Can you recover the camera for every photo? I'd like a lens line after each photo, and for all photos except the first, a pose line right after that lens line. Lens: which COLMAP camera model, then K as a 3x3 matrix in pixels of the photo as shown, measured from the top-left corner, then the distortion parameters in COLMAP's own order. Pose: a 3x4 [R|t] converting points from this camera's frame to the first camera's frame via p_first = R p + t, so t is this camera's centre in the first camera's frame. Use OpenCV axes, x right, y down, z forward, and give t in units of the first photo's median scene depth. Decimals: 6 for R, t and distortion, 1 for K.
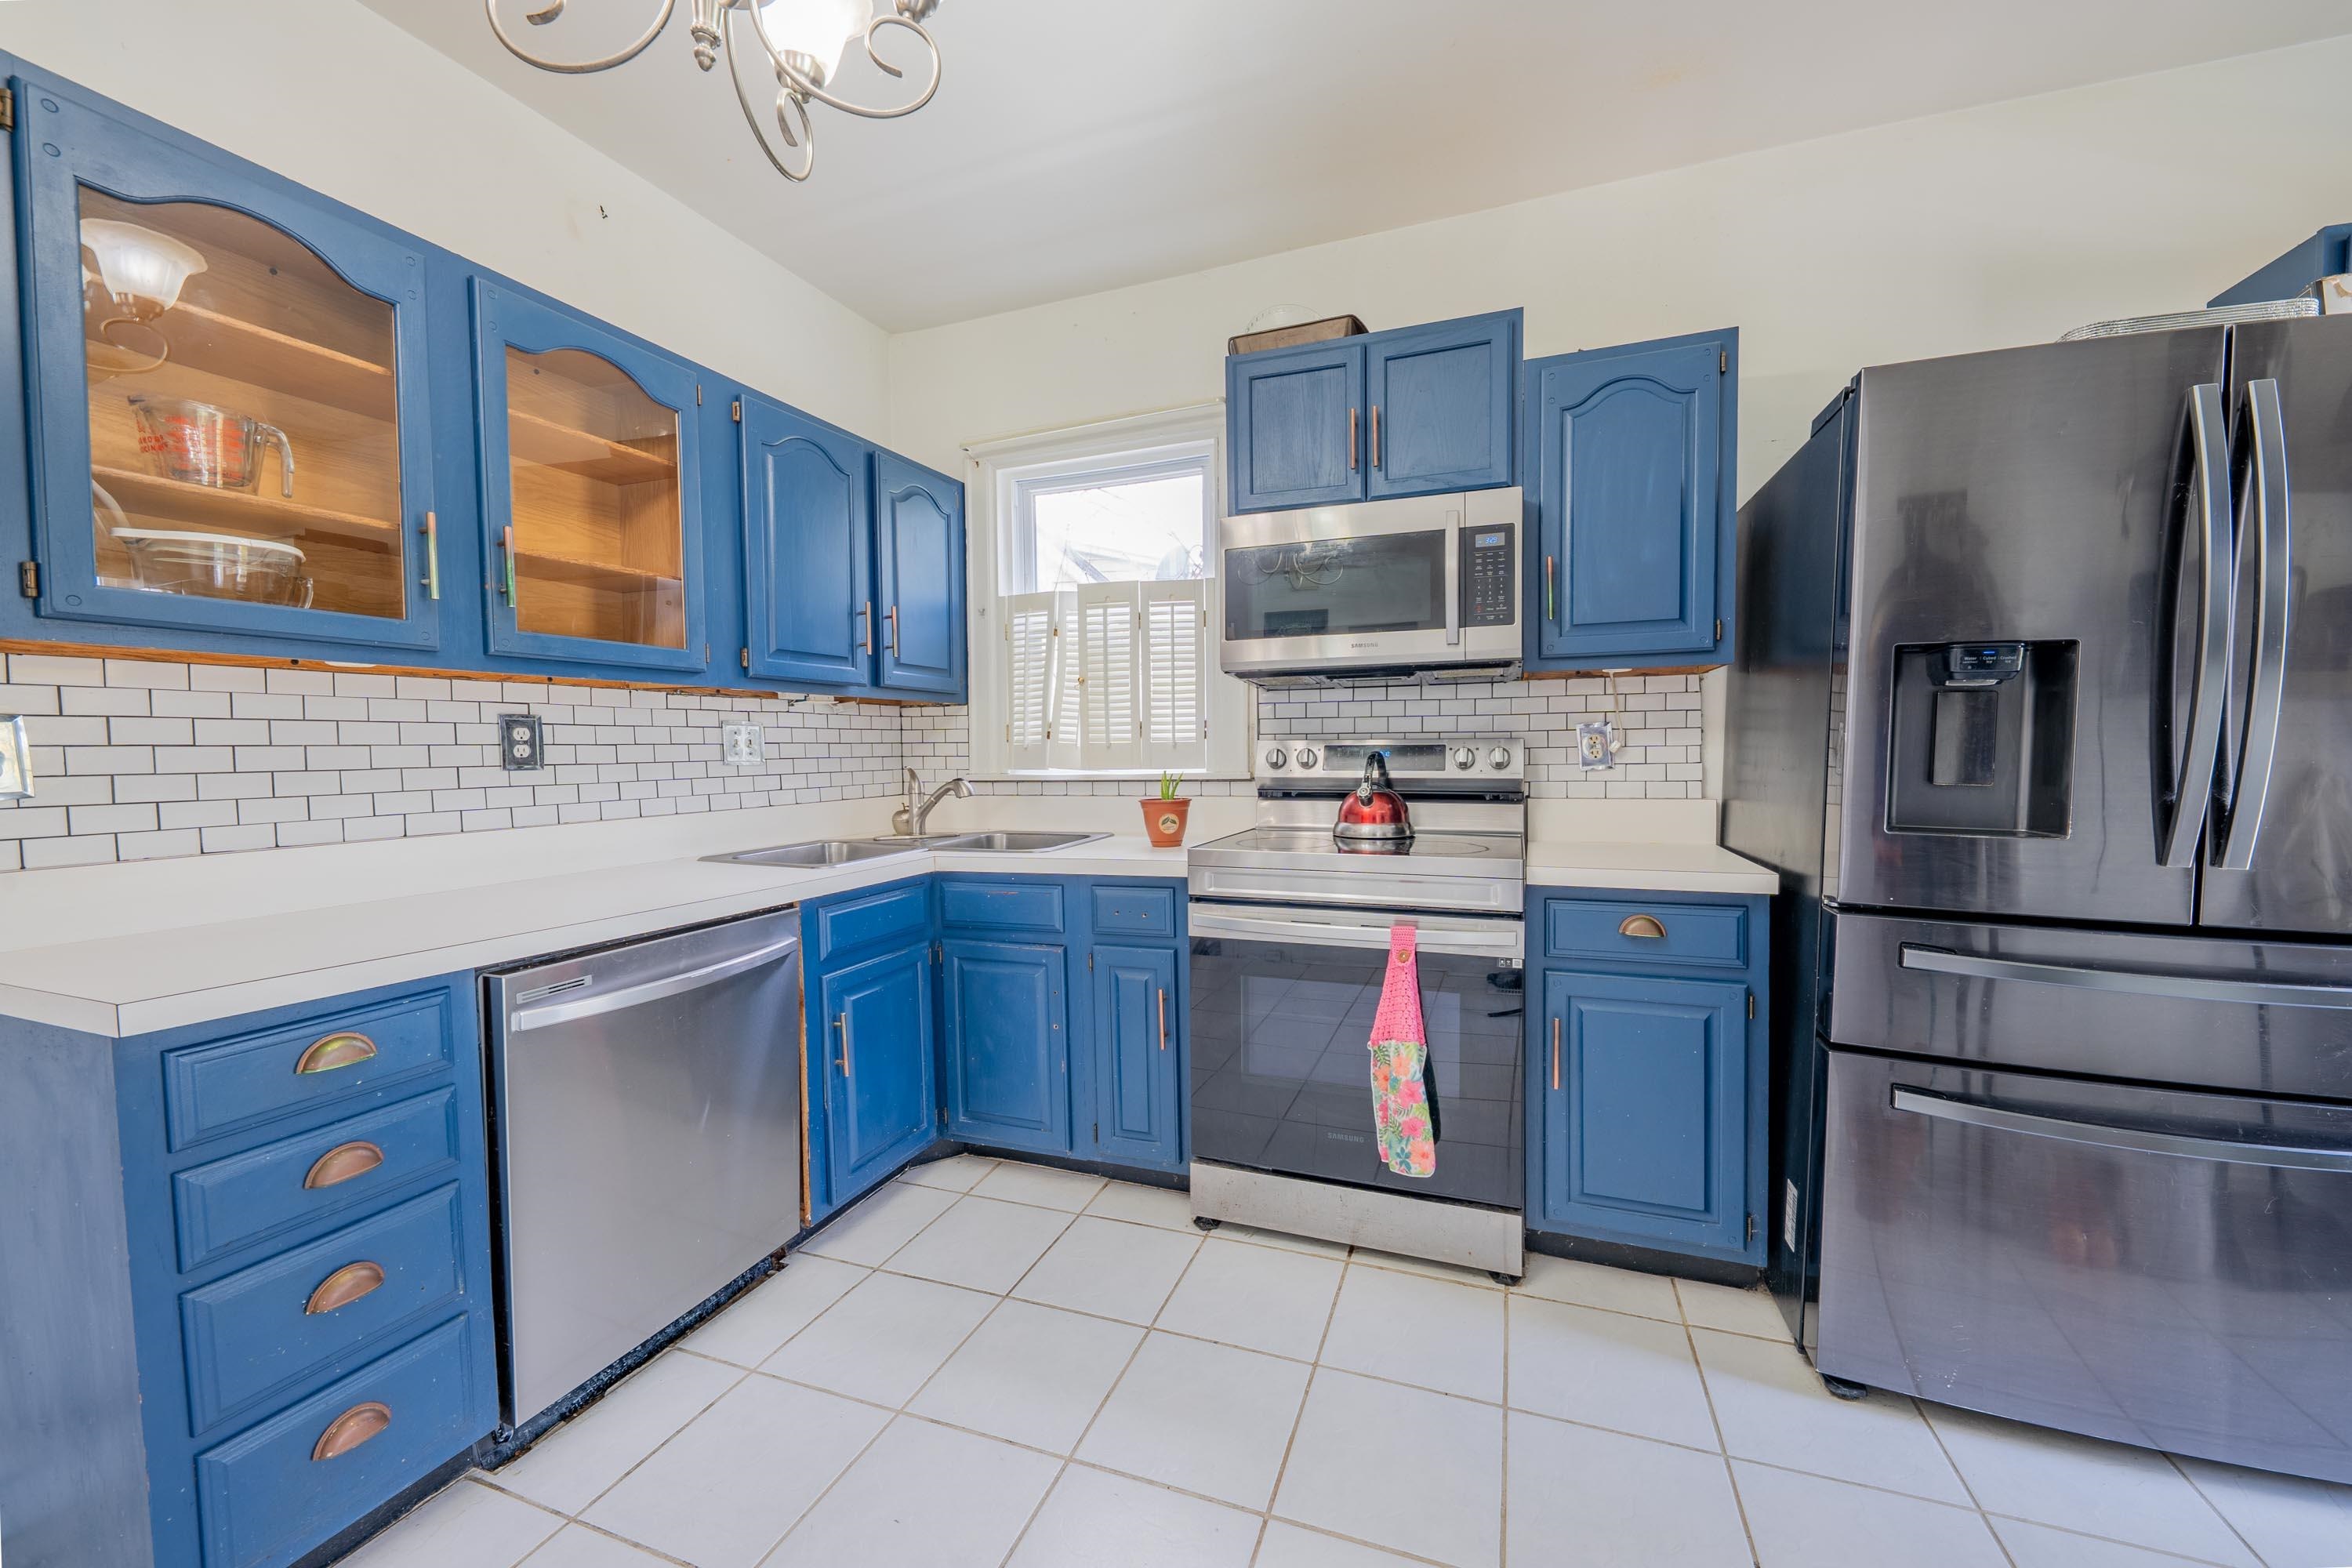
lens RADIAL K [[880.7, 0, 1176.0], [0, 880.7, 784.0], [0, 0, 1]] dist [0.001155, 0.000020]
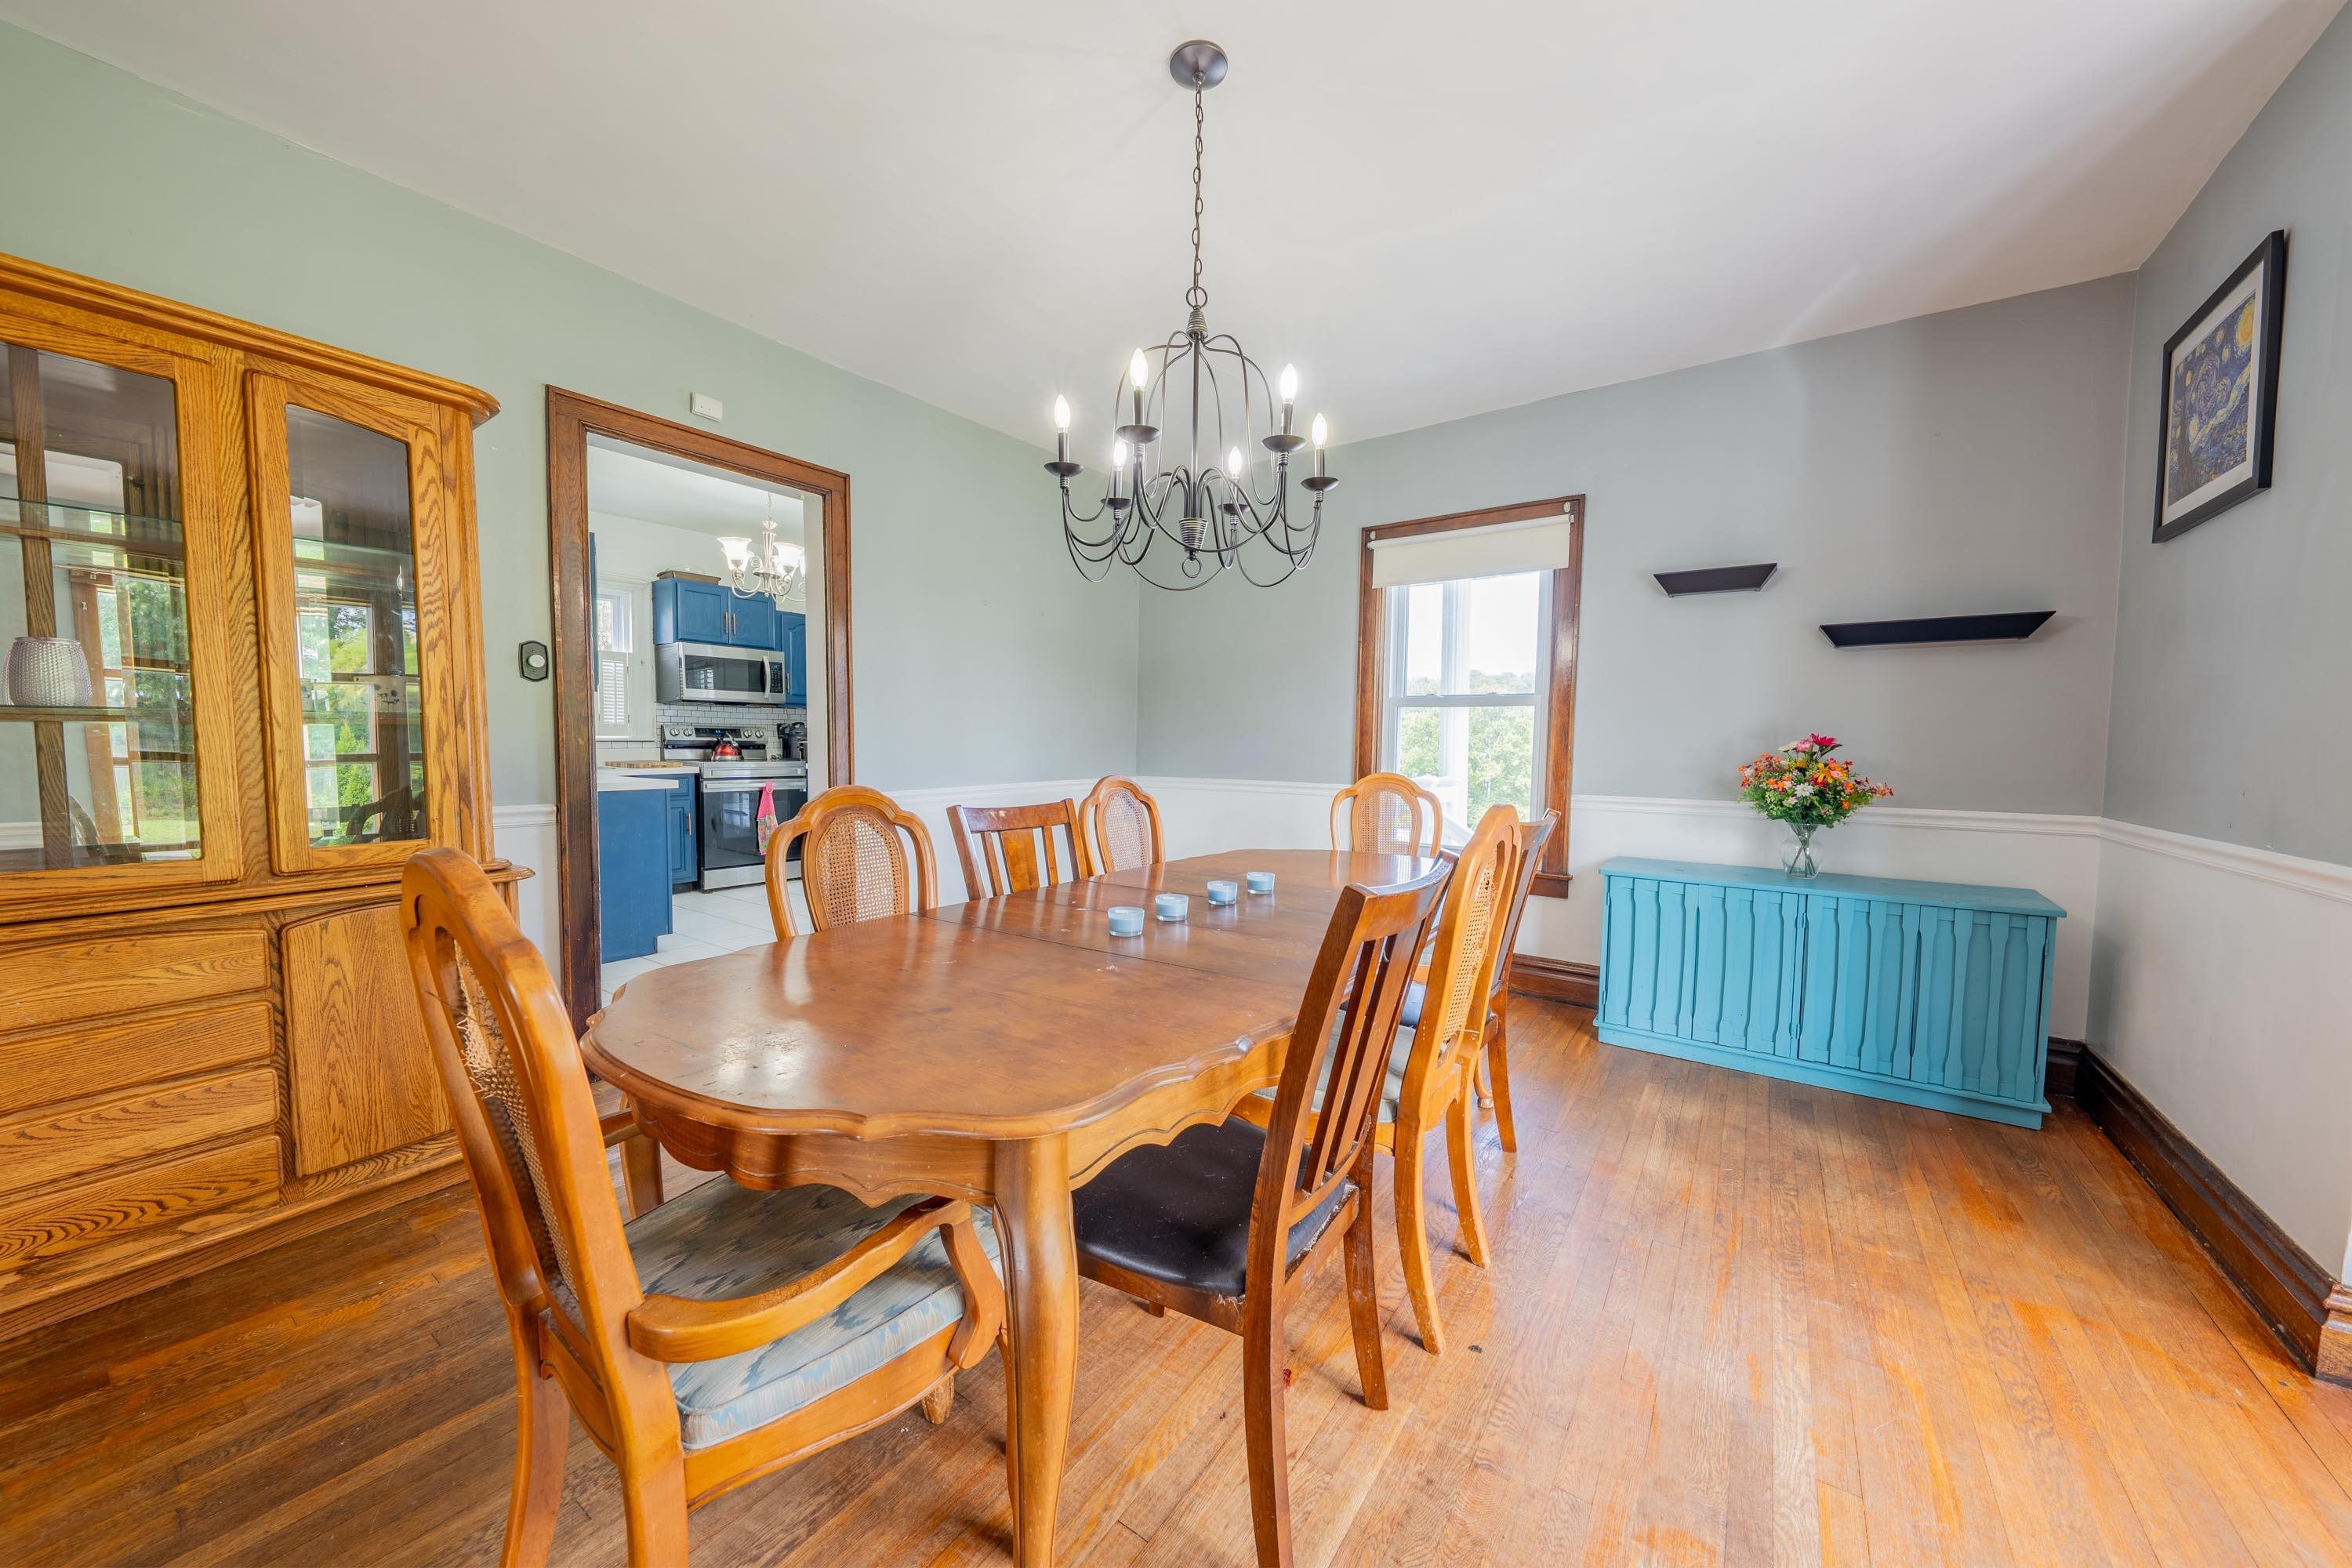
lens RADIAL K [[825.8, 0, 1190.3], [0, 825.8, 792.4], [0, 0, 1]] dist [0.000304, -0.000057]
pose [[0.259704, -0.047366, 0.964526, -1.990197], [0.020040, 0.998846, 0.043655, 0.076338], [-0.965480, 0.007992, 0.260353, -1.142362]]
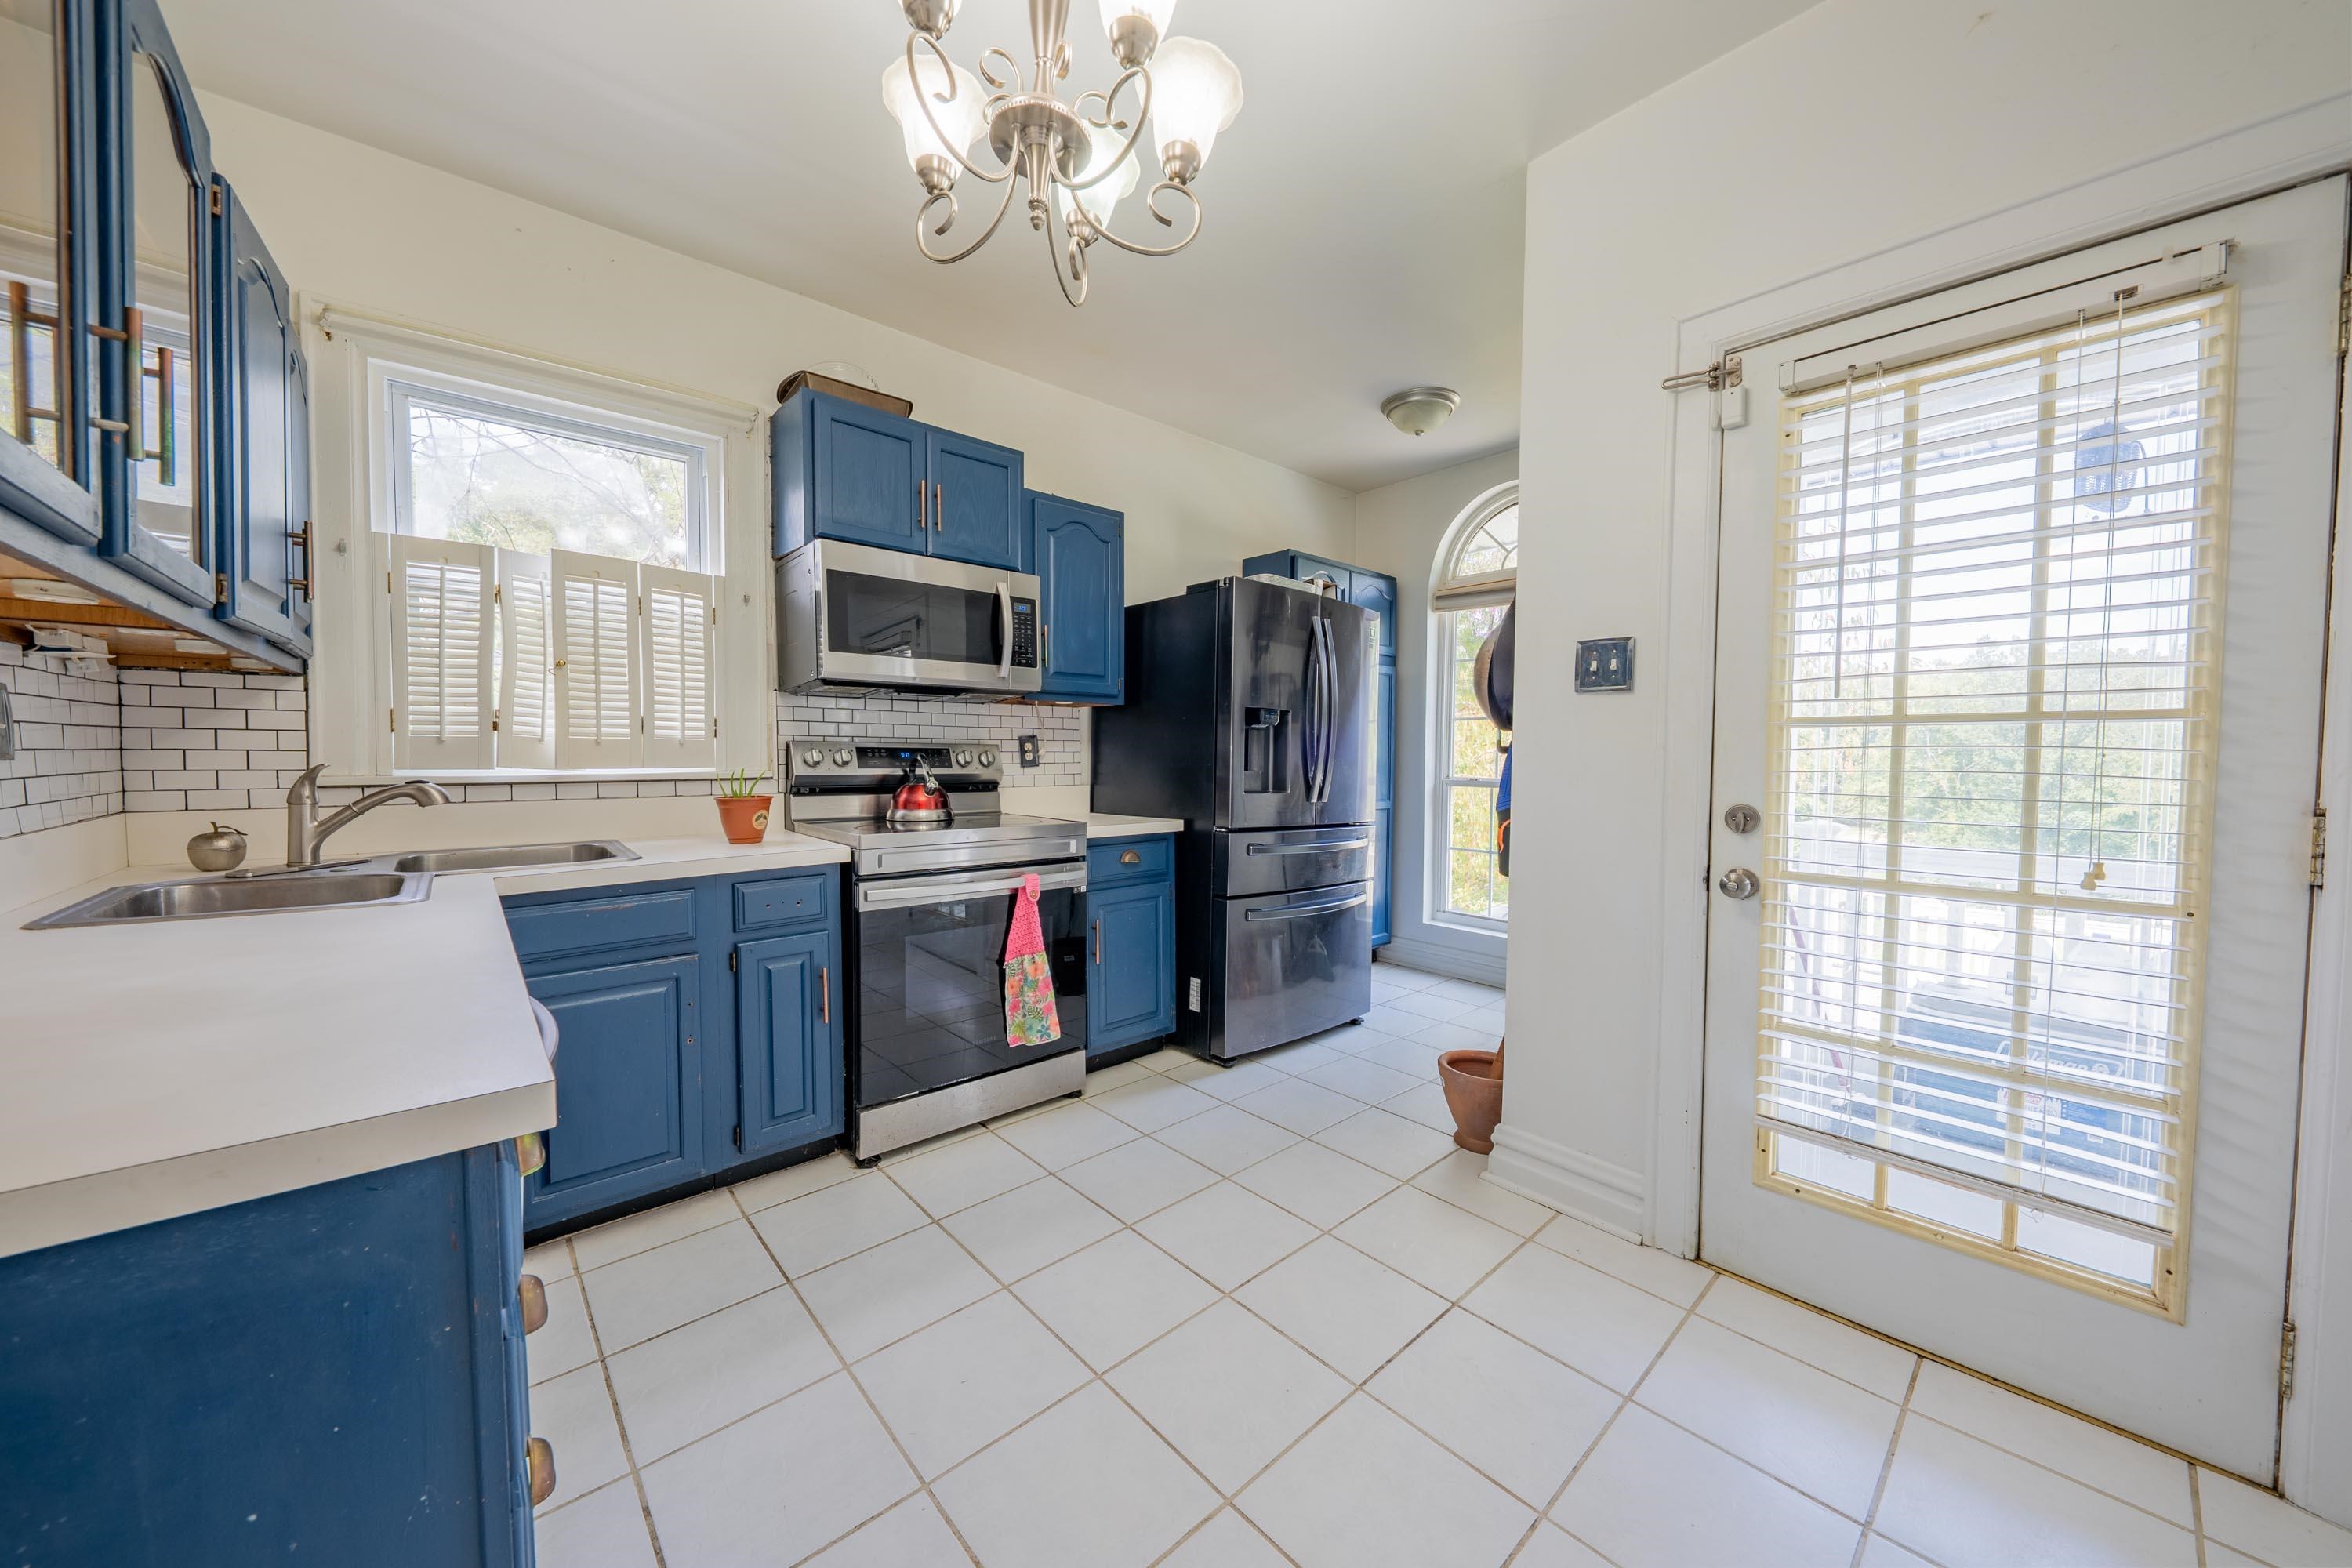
lens RADIAL K [[825.8, 0, 1190.3], [0, 825.8, 792.4], [0, 0, 1]] dist [0.000304, -0.000057]
pose [[0.460844, -0.026272, 0.887092, -0.658957], [0.024099, 0.999564, 0.017083, 0.009121], [-0.887154, 0.013505, 0.461276, 0.118602]]
